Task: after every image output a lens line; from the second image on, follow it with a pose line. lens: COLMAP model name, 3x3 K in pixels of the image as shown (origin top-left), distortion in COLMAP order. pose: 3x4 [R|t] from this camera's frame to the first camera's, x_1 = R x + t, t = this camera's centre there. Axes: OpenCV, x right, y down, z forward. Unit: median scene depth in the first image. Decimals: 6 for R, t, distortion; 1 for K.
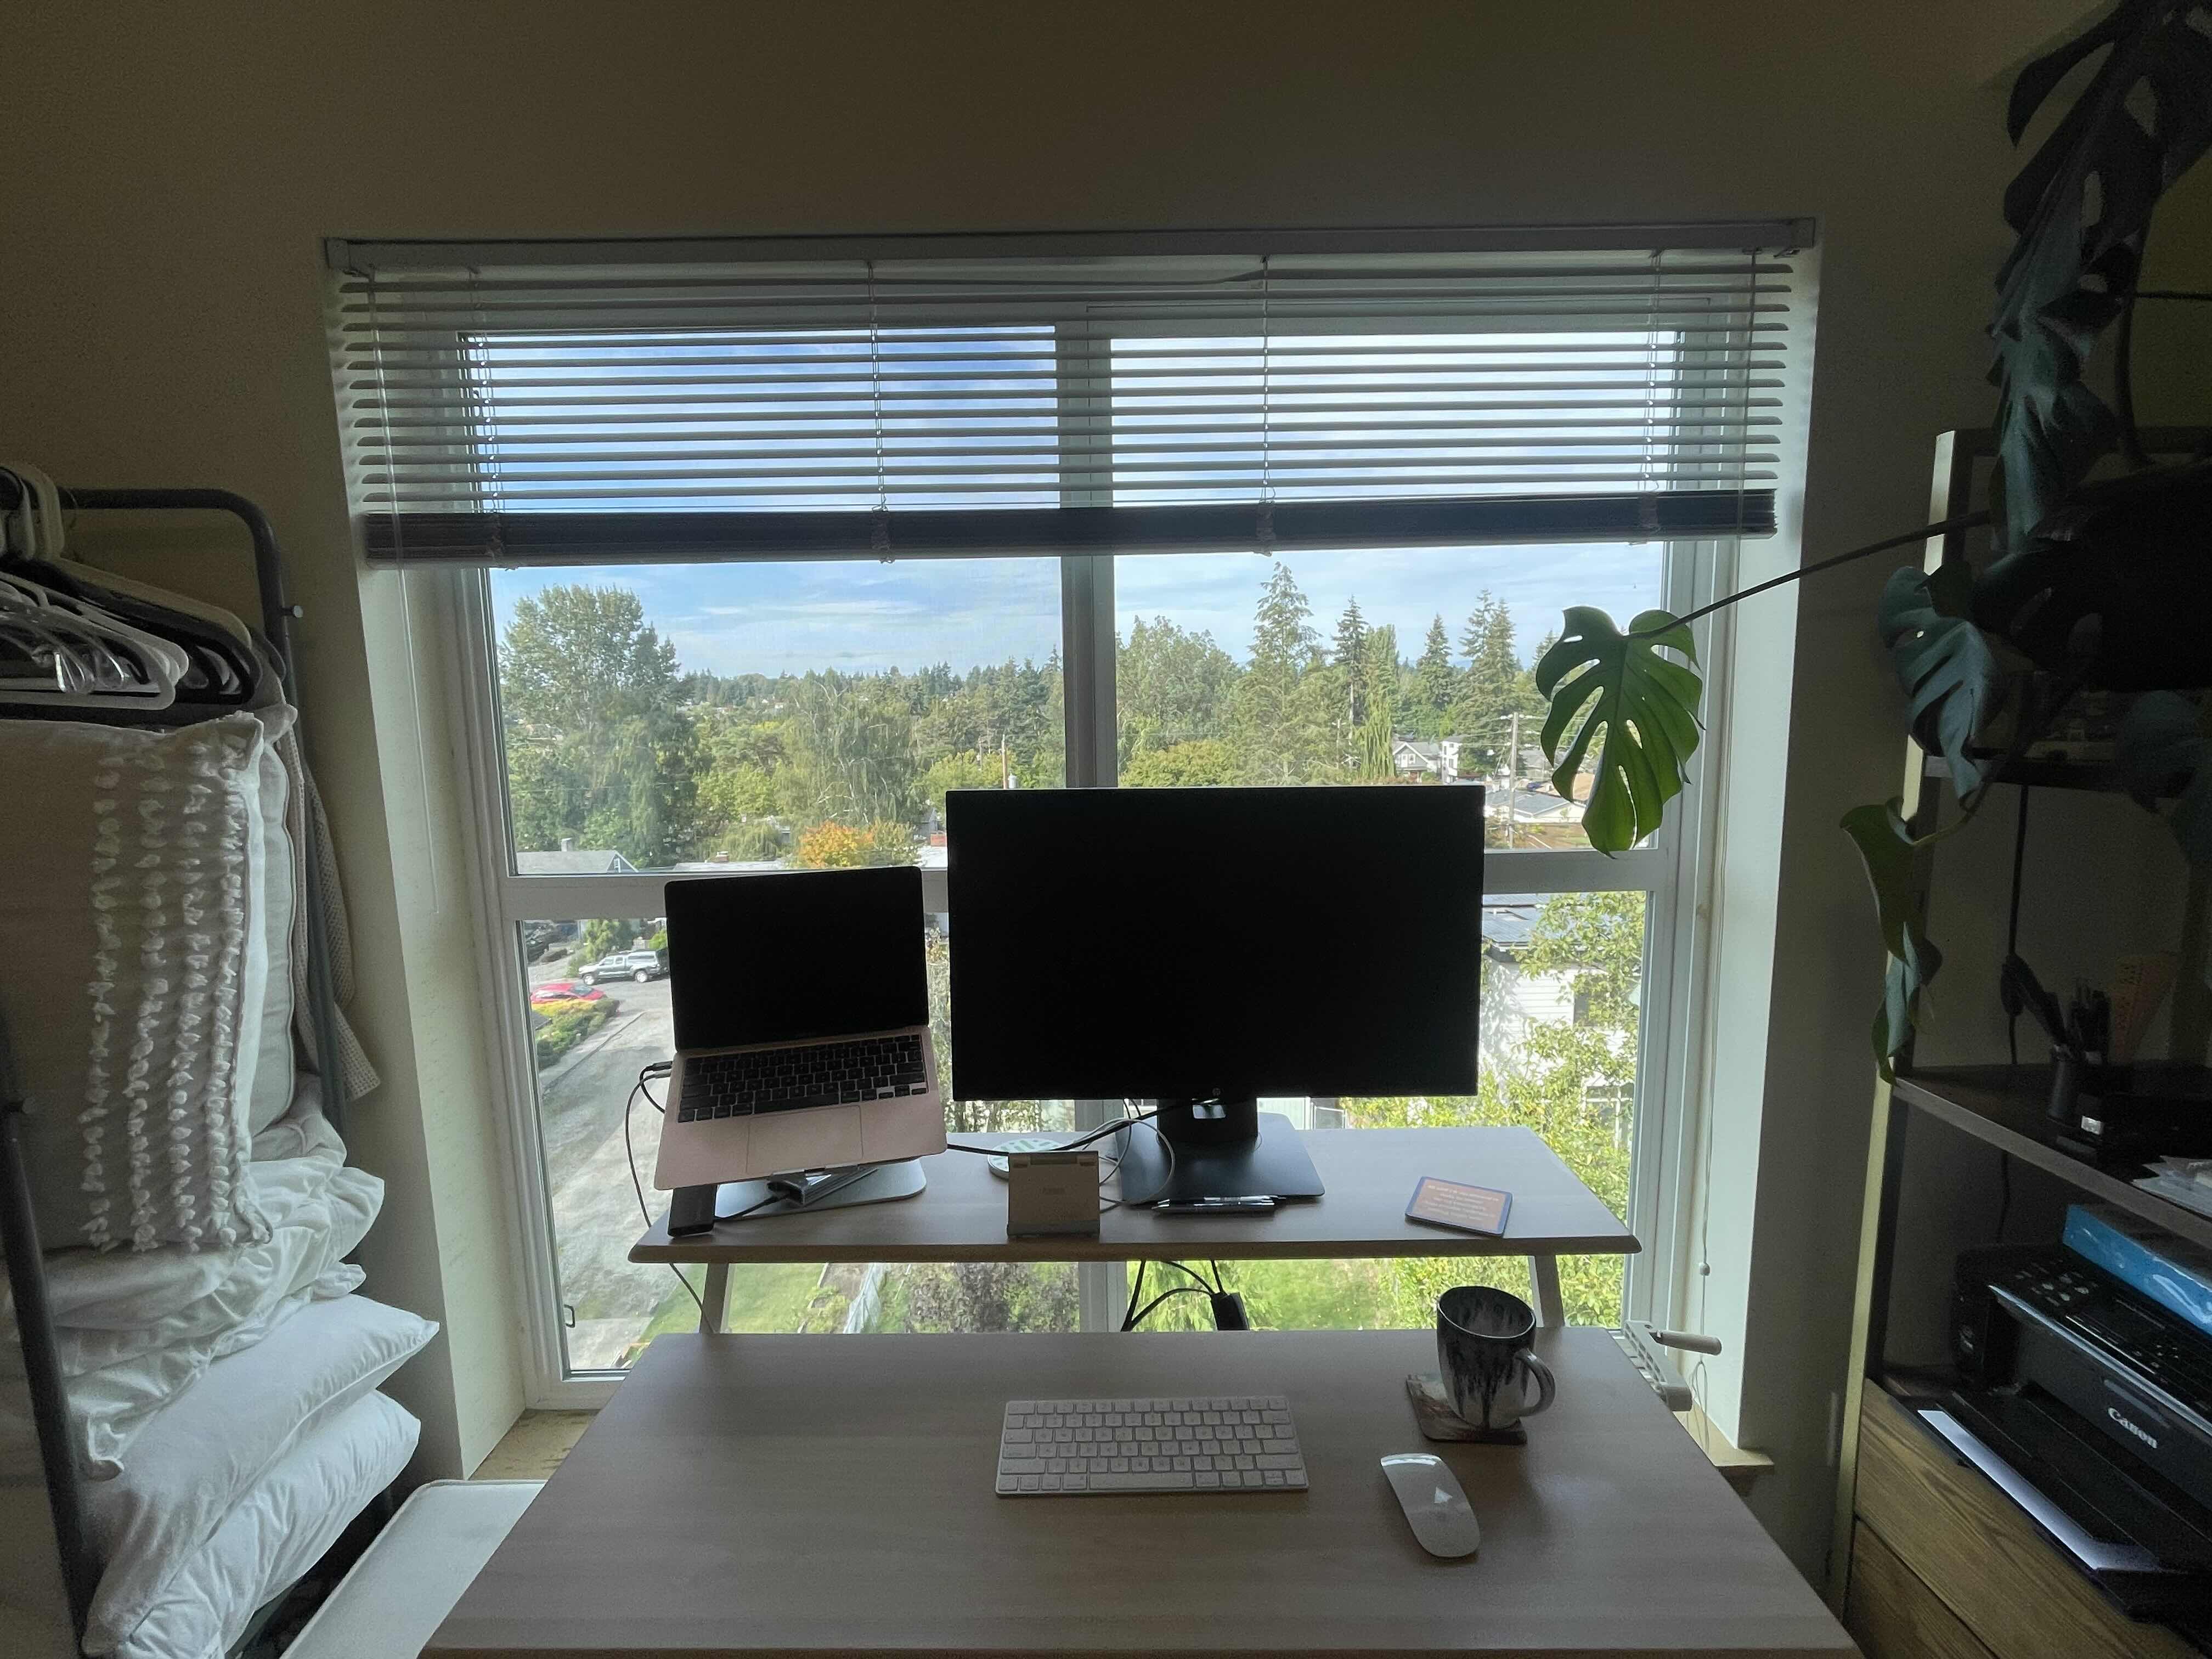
lens RADIAL K [[1003.7, 0, 1113.4], [0, 1003.7, 820.7], [0, 0, 1]] dist [0.005462, 0.000230]
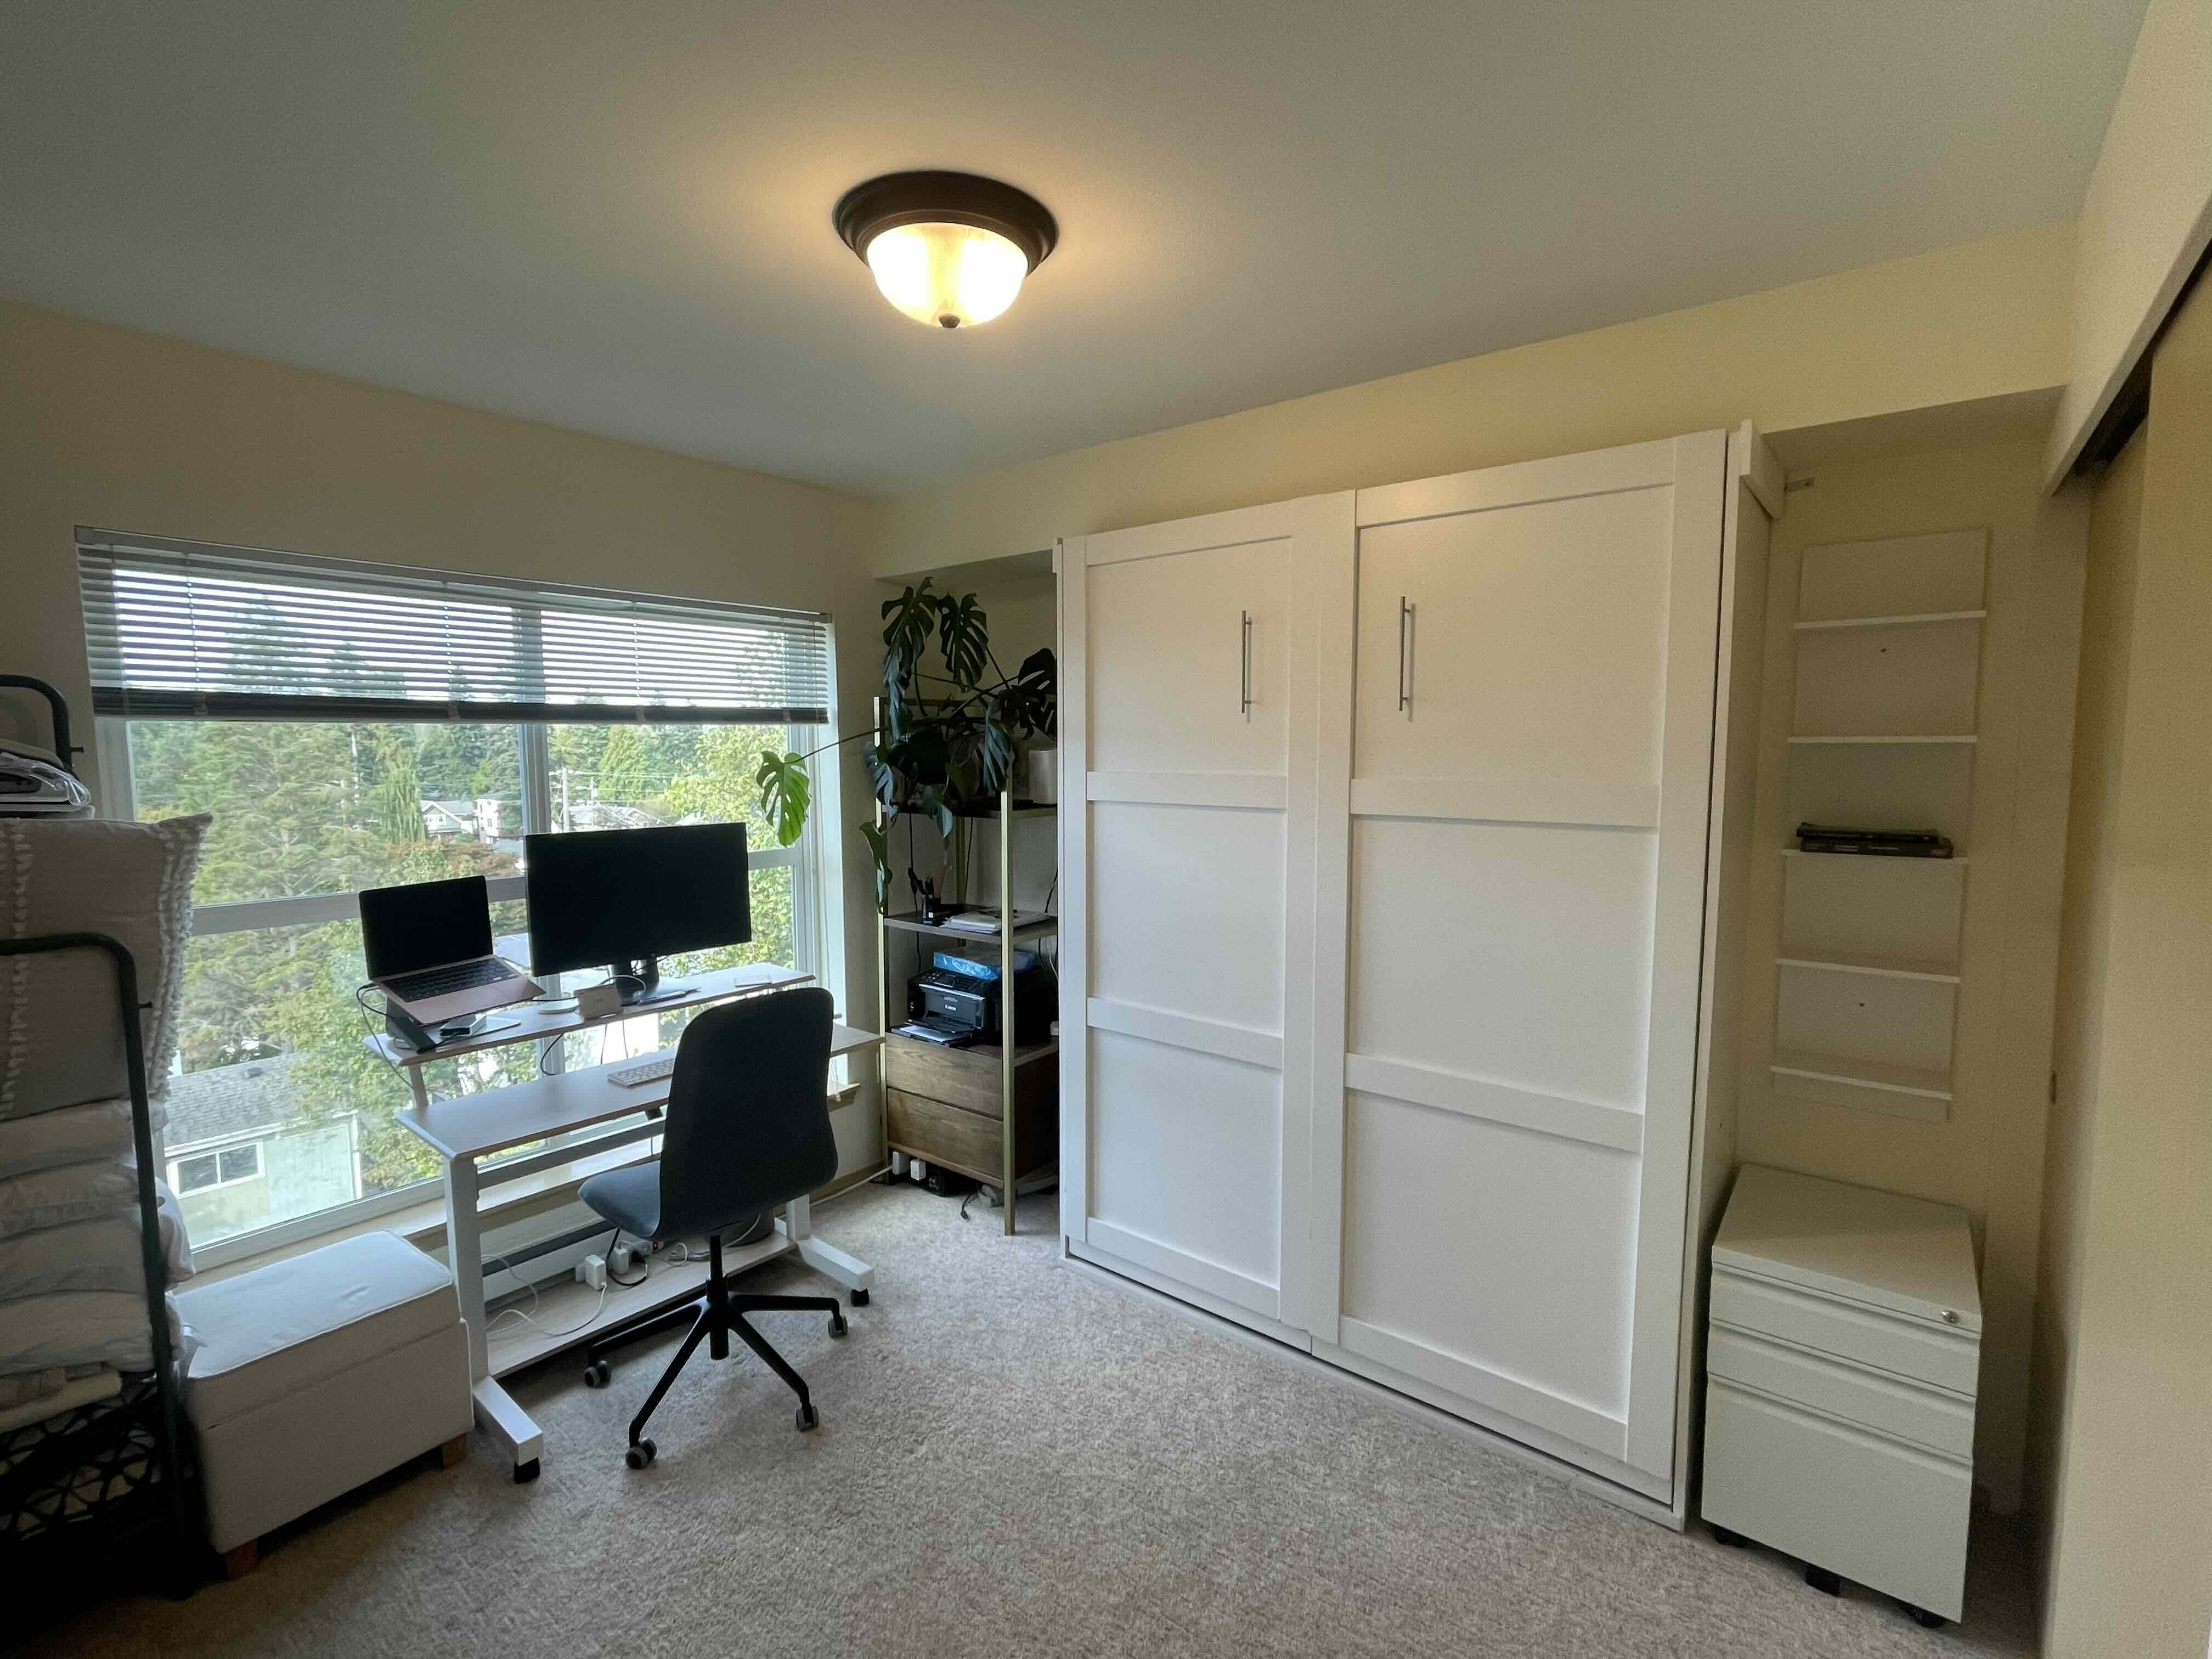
lens RADIAL K [[1003.7, 0, 1108.1], [0, 1003.7, 824.9], [0, 0, 1]] dist [0.005462, 0.000230]
pose [[0.633910, -0.057614, 0.771258, -0.990571], [0.093951, 0.995573, -0.002850, 0.061748], [-0.767679, 0.074267, 0.636517, -1.306479]]
